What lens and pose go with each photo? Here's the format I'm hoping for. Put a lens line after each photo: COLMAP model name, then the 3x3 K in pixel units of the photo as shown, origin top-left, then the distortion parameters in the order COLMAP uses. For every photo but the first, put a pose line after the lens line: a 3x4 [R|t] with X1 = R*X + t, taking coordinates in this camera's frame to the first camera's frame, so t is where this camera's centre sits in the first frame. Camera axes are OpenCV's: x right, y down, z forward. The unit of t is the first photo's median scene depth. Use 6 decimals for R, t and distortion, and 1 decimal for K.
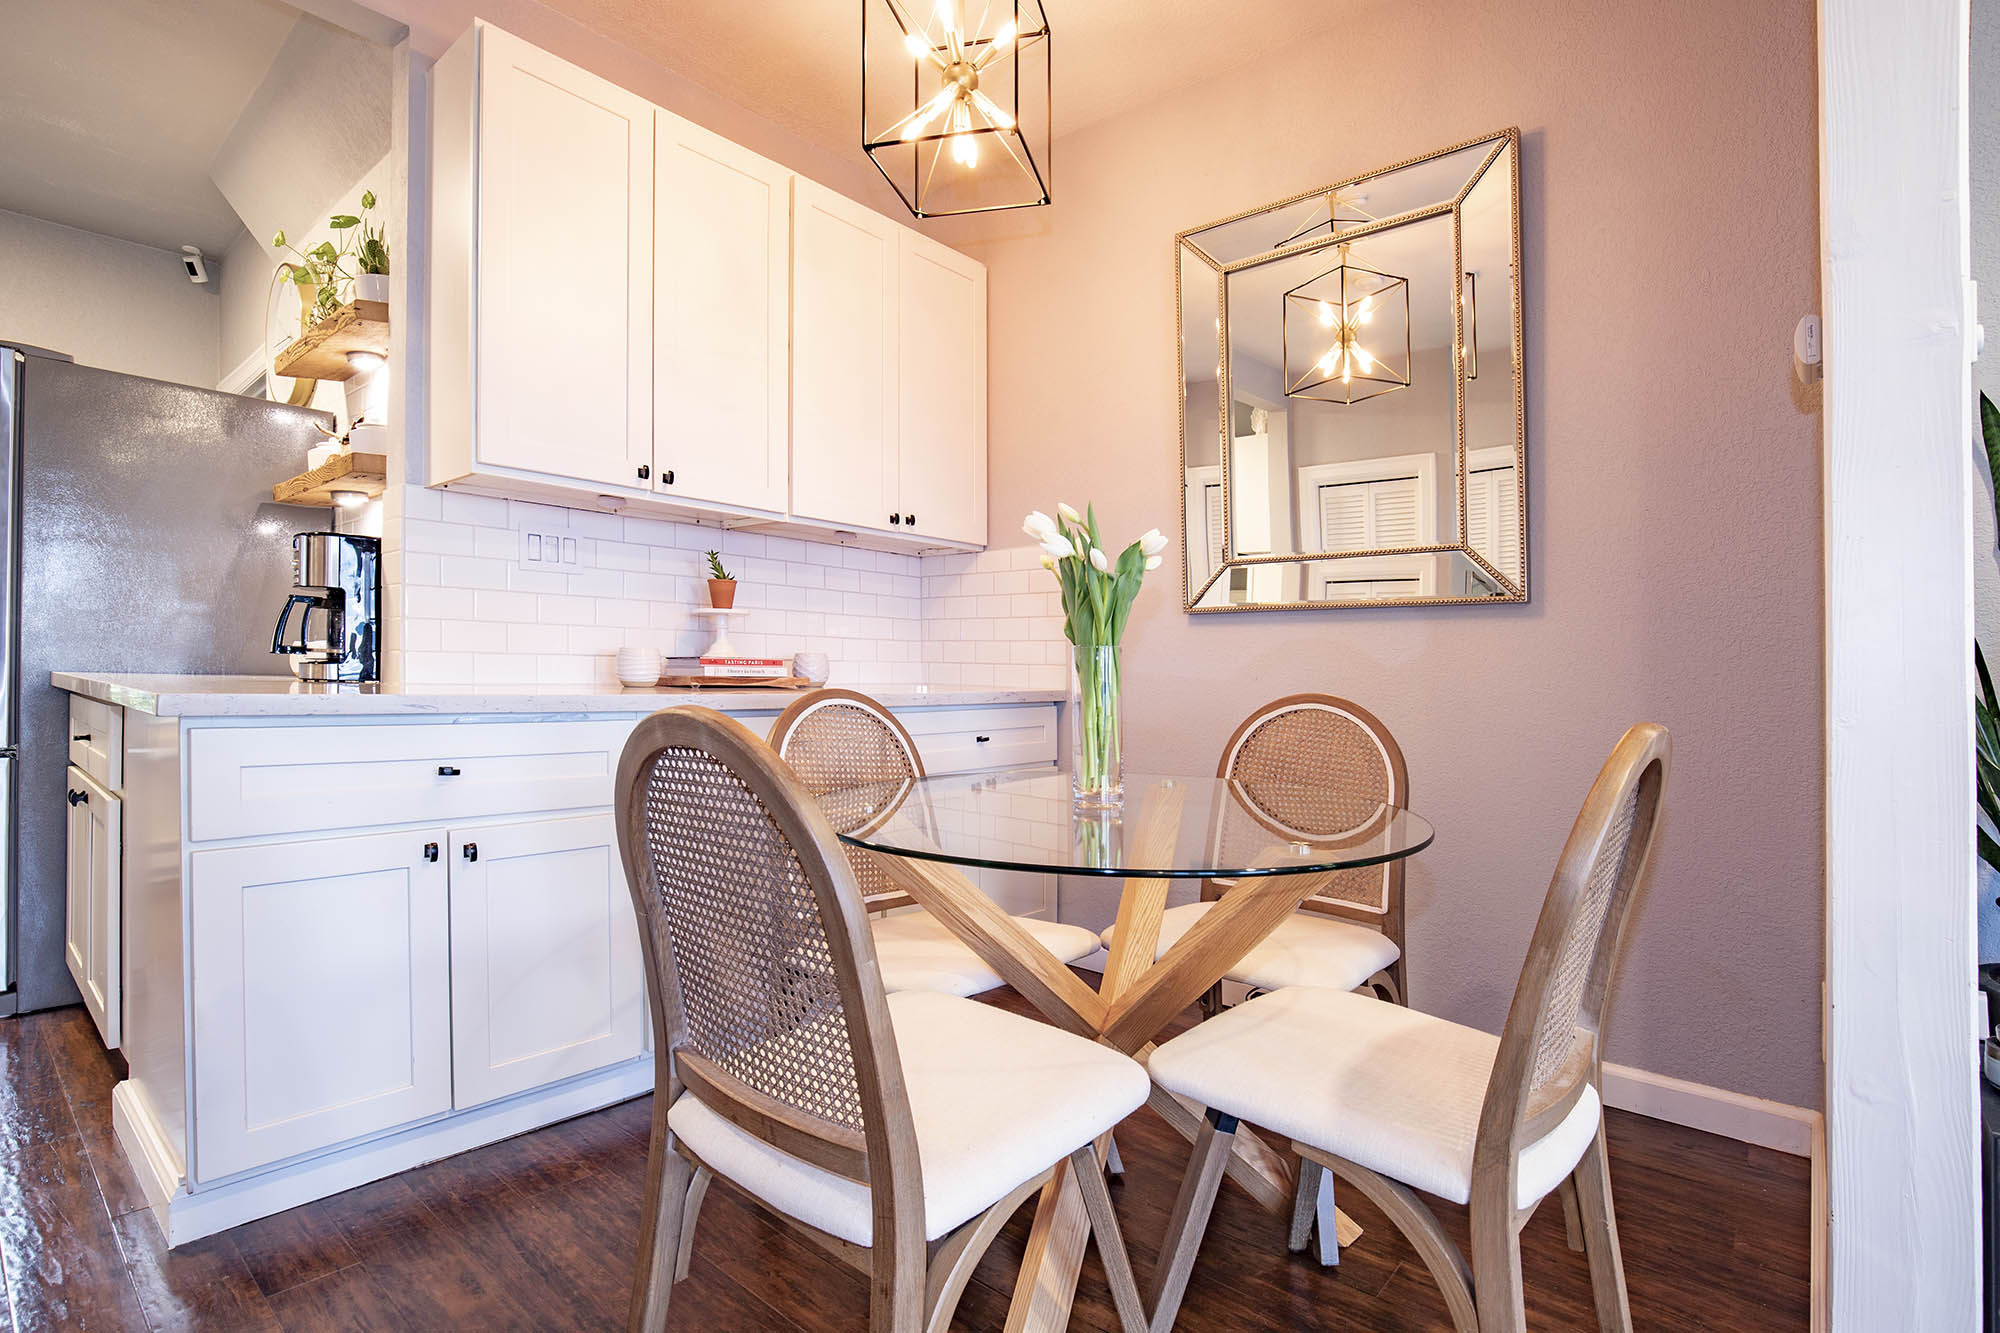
lens RADIAL K [[937.2, 0, 969.5], [0, 937.2, 637.8], [0, 0, 1]] dist [-0.023001, 0.000396]
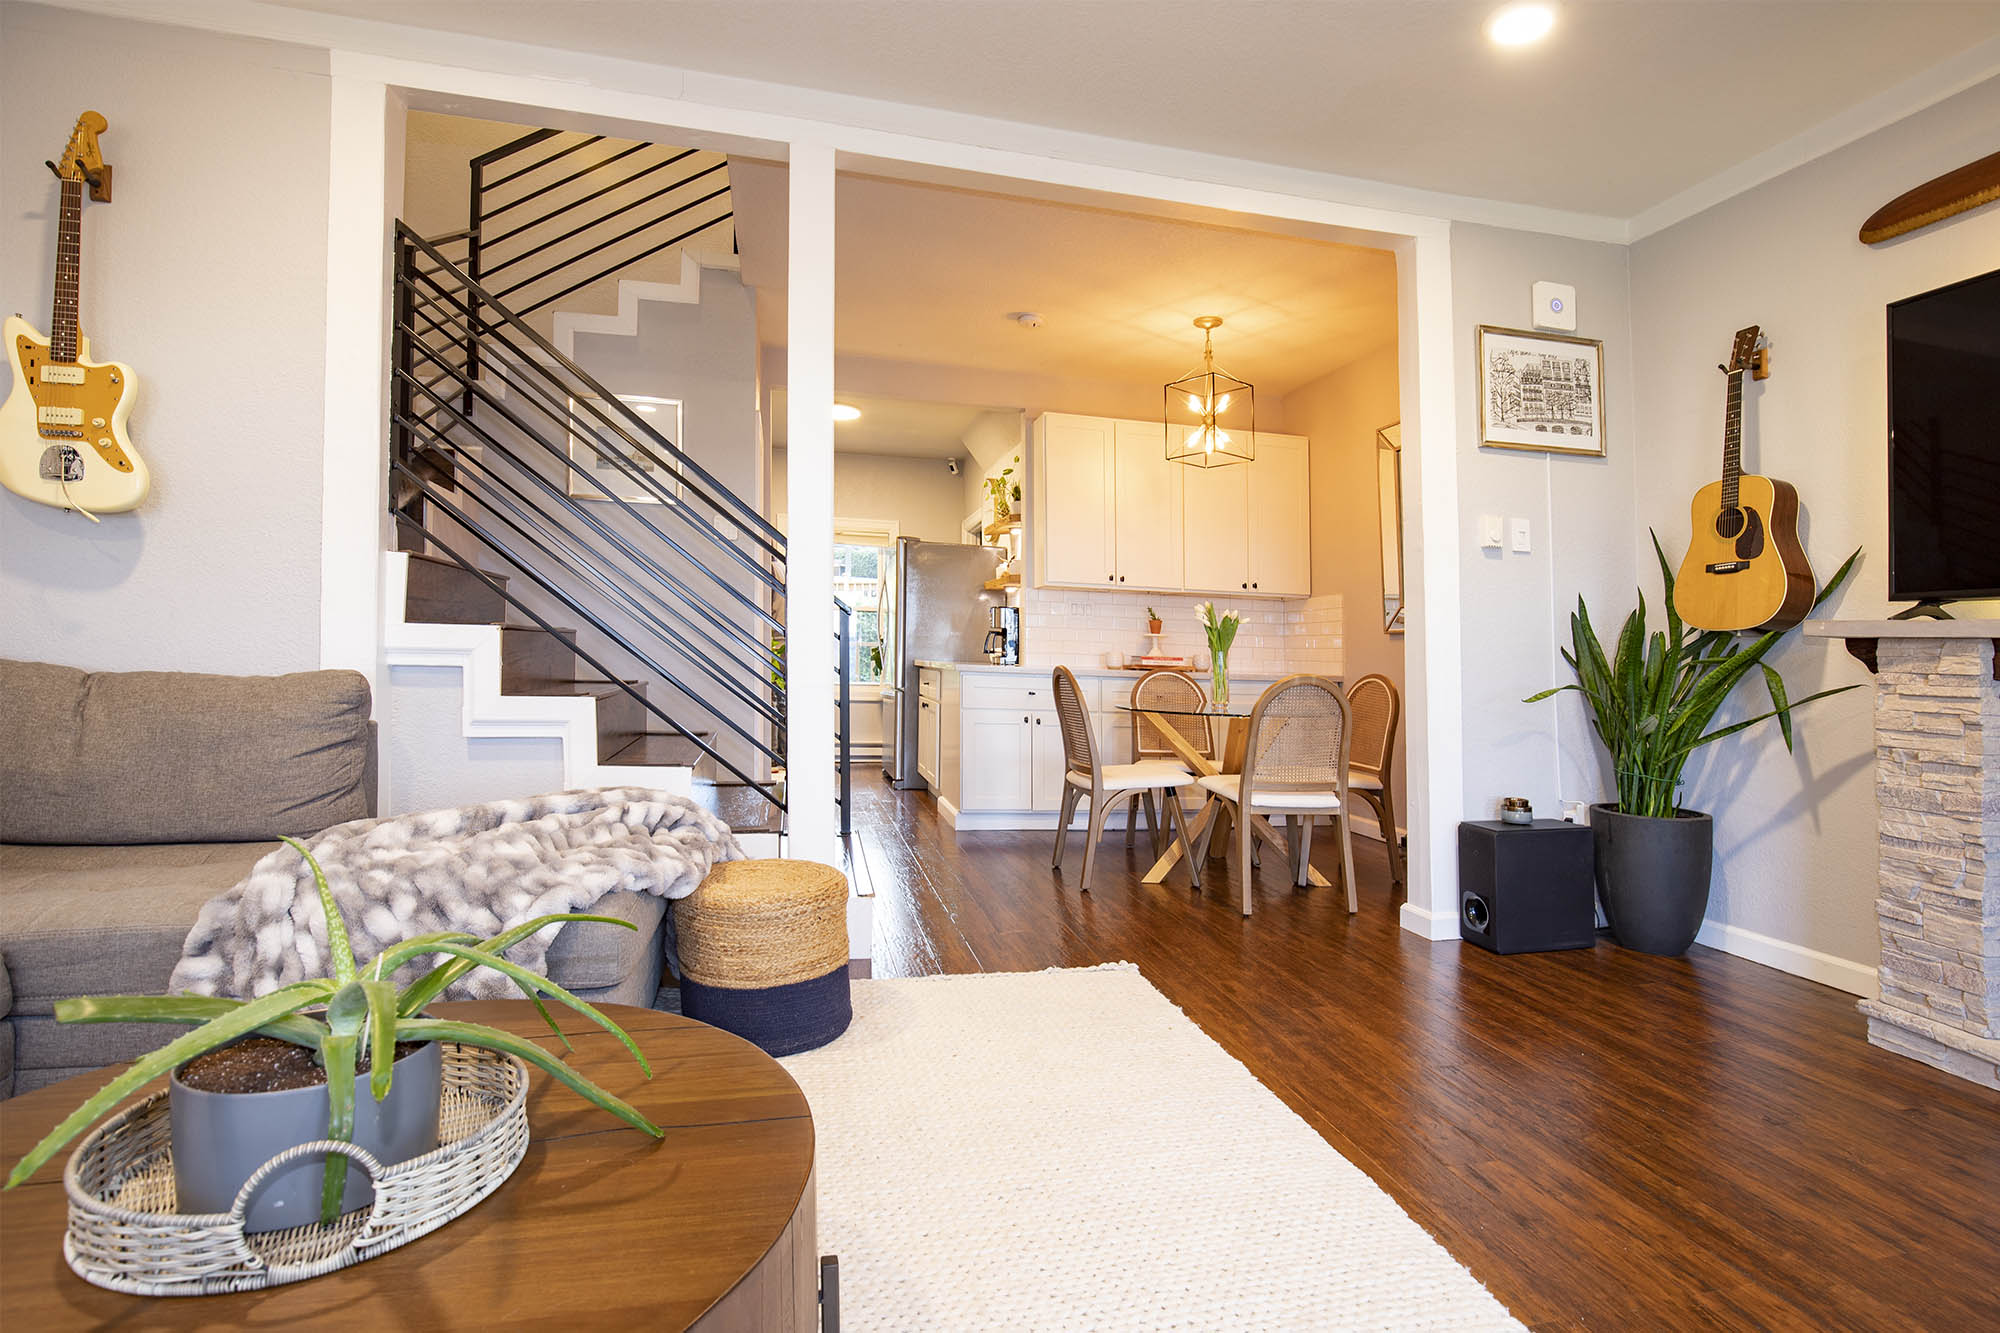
lens RADIAL K [[937.2, 0, 969.5], [0, 937.2, 637.8], [0, 0, 1]] dist [-0.023001, 0.000396]
pose [[0.785850, -0.003880, -0.618404, 0.784982], [-0.001069, 0.999970, -0.007632, -0.005570], [0.618416, 0.006659, 0.785823, -1.017759]]
